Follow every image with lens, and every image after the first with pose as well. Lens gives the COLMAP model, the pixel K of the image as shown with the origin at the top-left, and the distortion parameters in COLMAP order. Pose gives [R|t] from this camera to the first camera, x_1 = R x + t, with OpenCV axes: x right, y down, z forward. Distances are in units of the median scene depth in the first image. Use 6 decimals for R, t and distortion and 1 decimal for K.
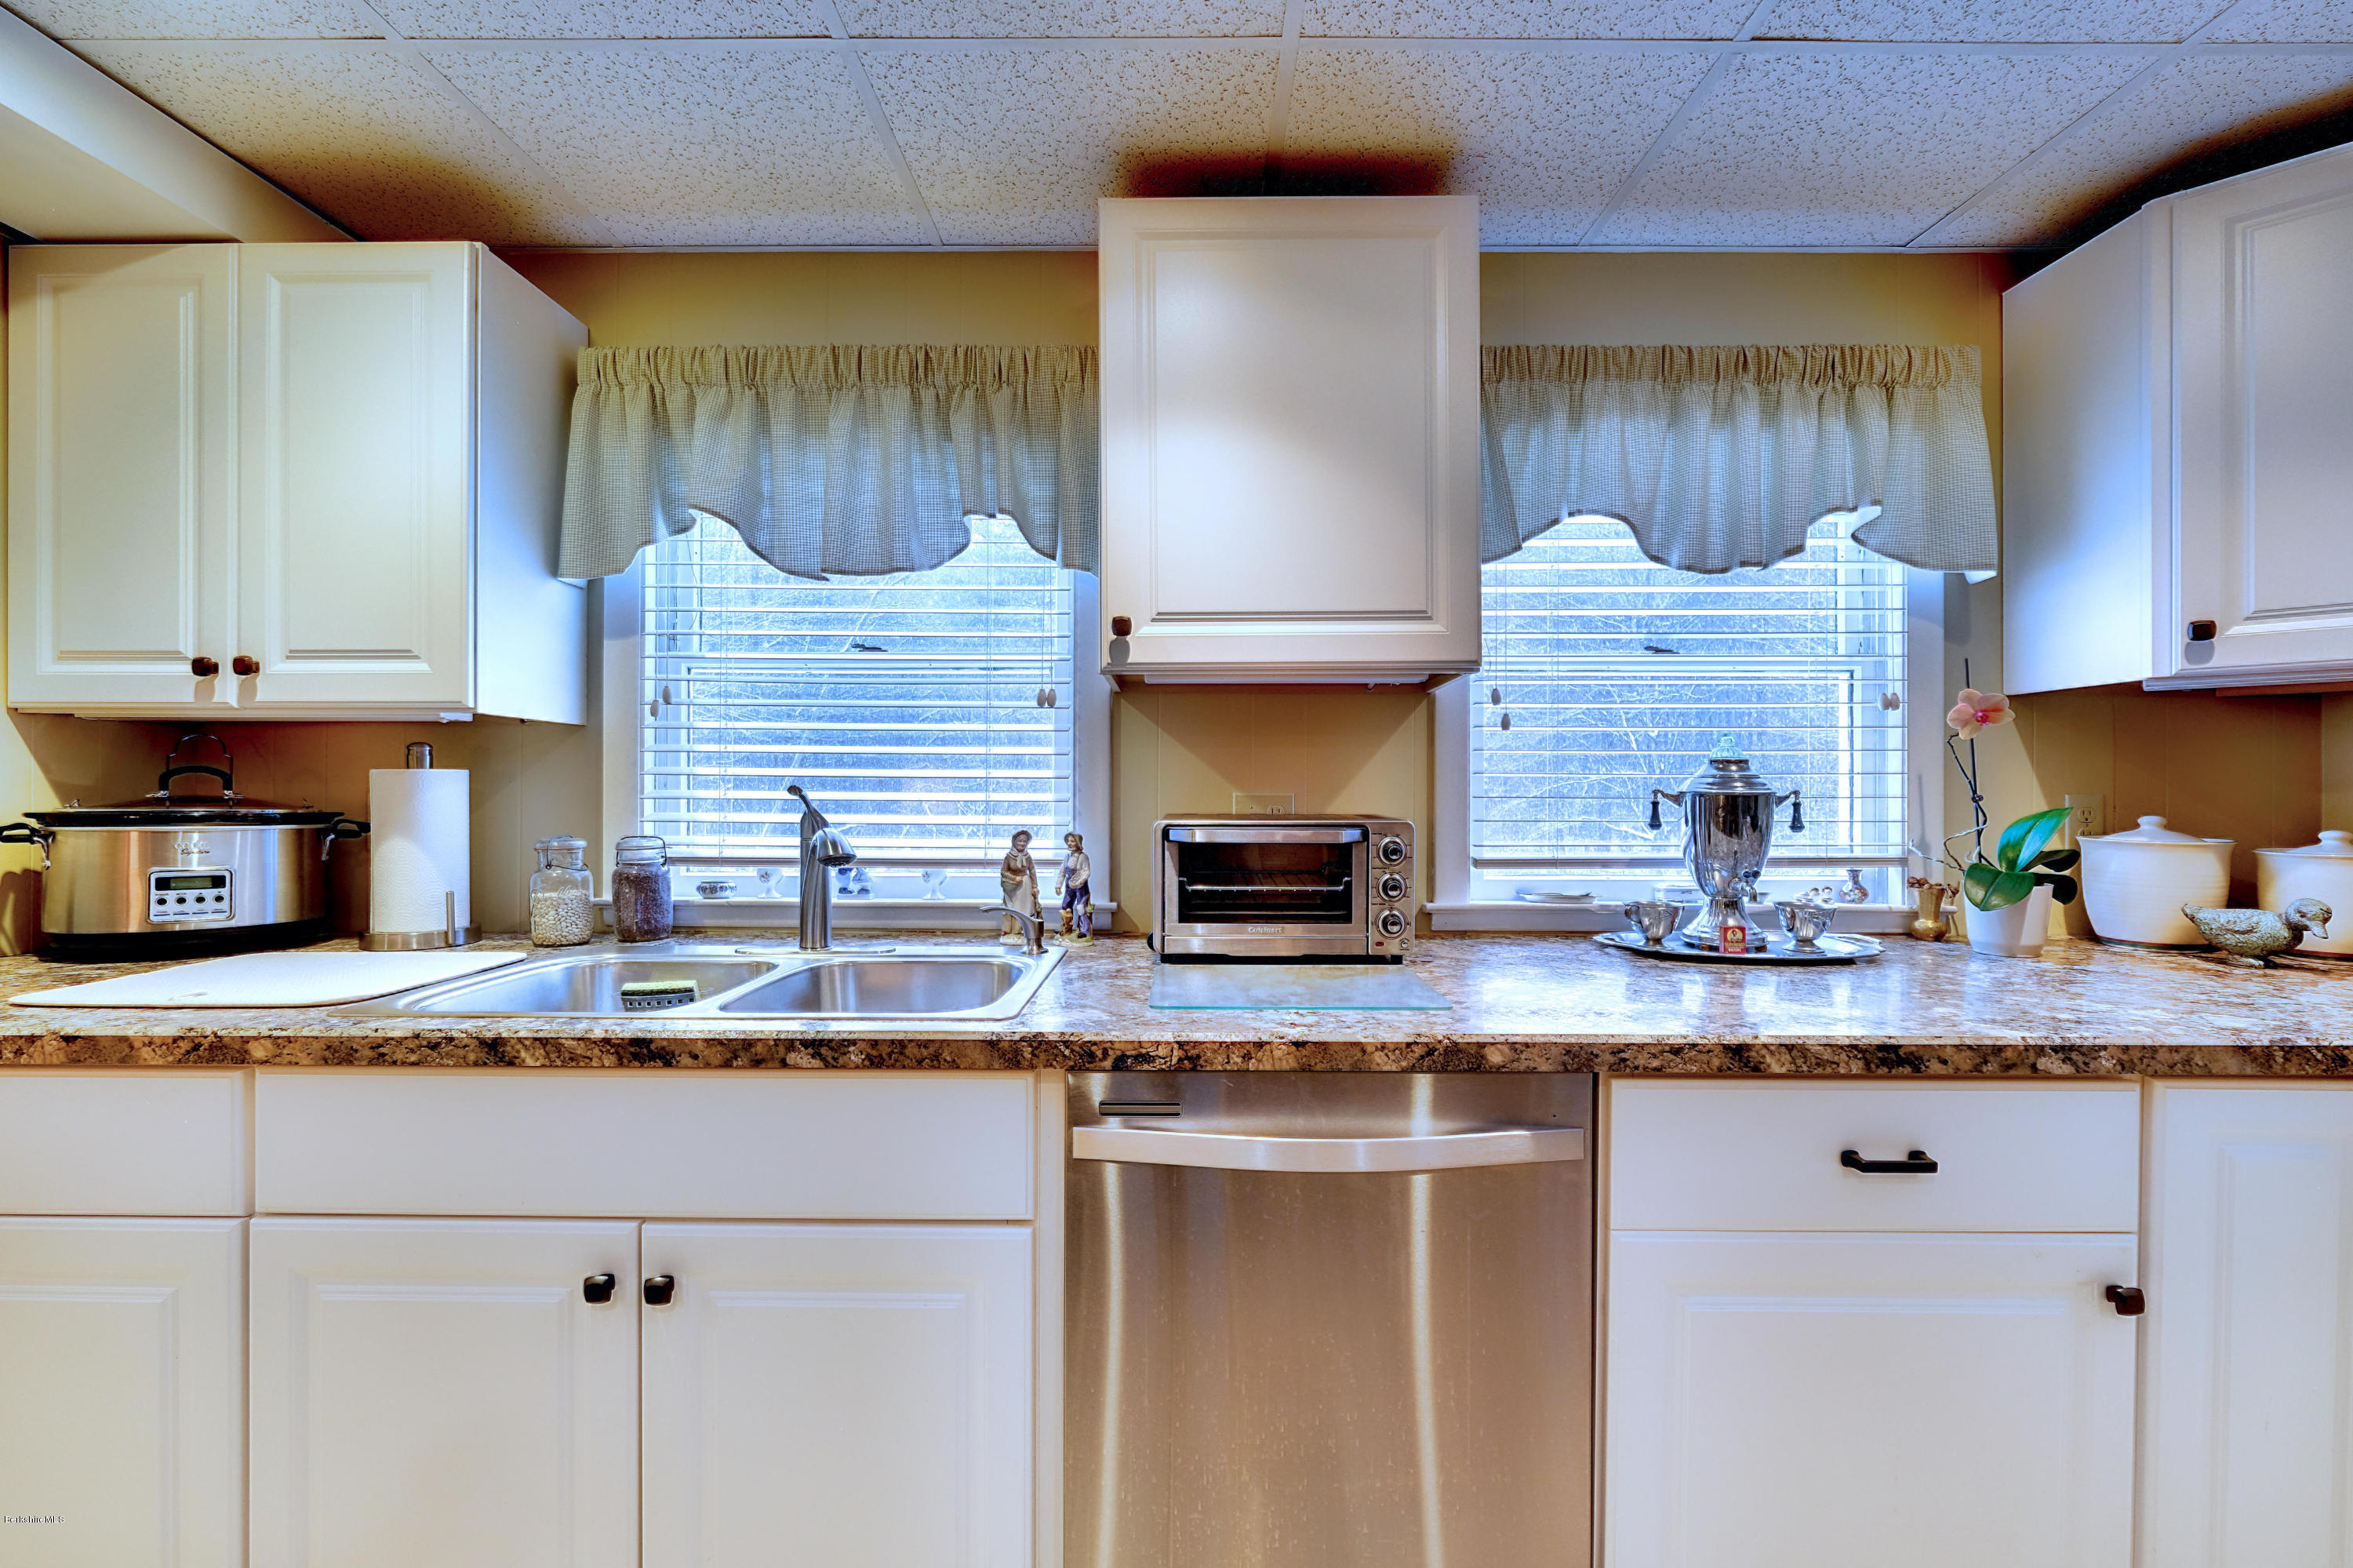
lens RADIAL K [[1020.4, 0, 1178.2], [0, 1020.4, 781.2], [0, 0, 1]] dist [-0.004112, -0.000178]
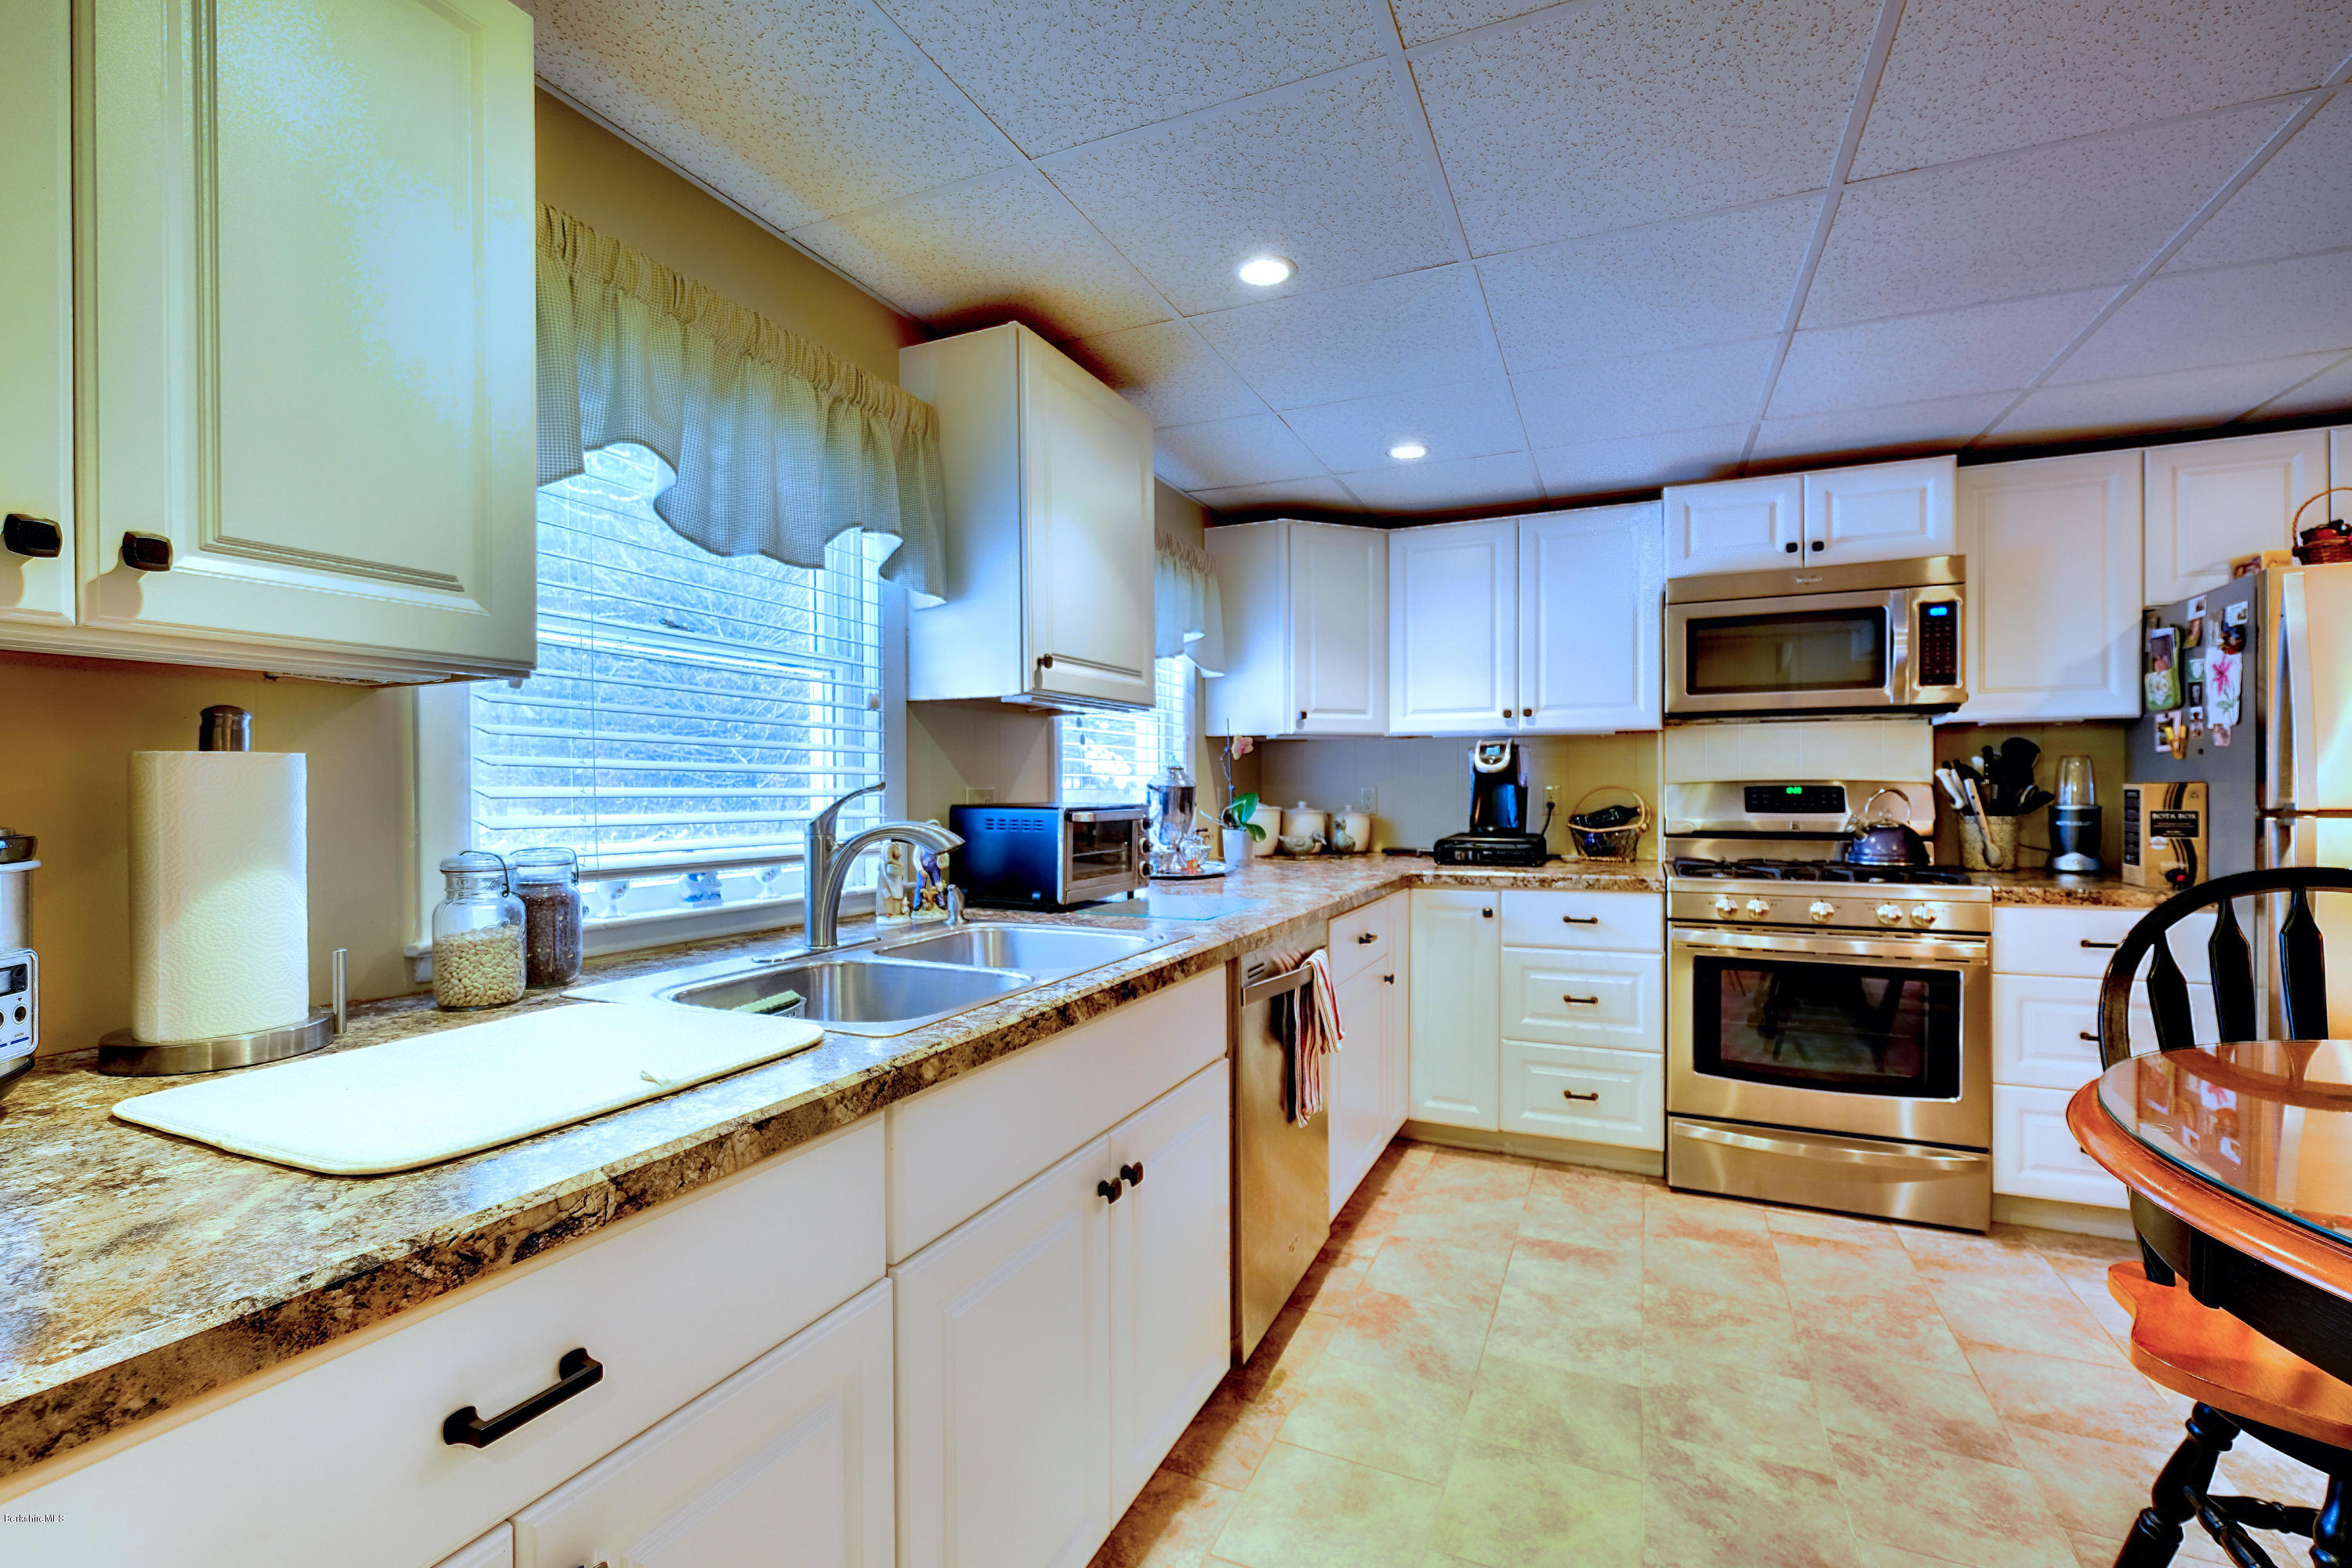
lens RADIAL K [[1020.0, 0, 1181.4], [0, 1020.0, 792.0], [0, 0, 1]] dist [-0.004112, -0.000178]
pose [[0.400261, -0.009033, 0.916357, -1.647410], [-0.006566, 0.999897, 0.012724, 0.000470], [-0.916378, -0.011110, 0.400161, 0.426920]]
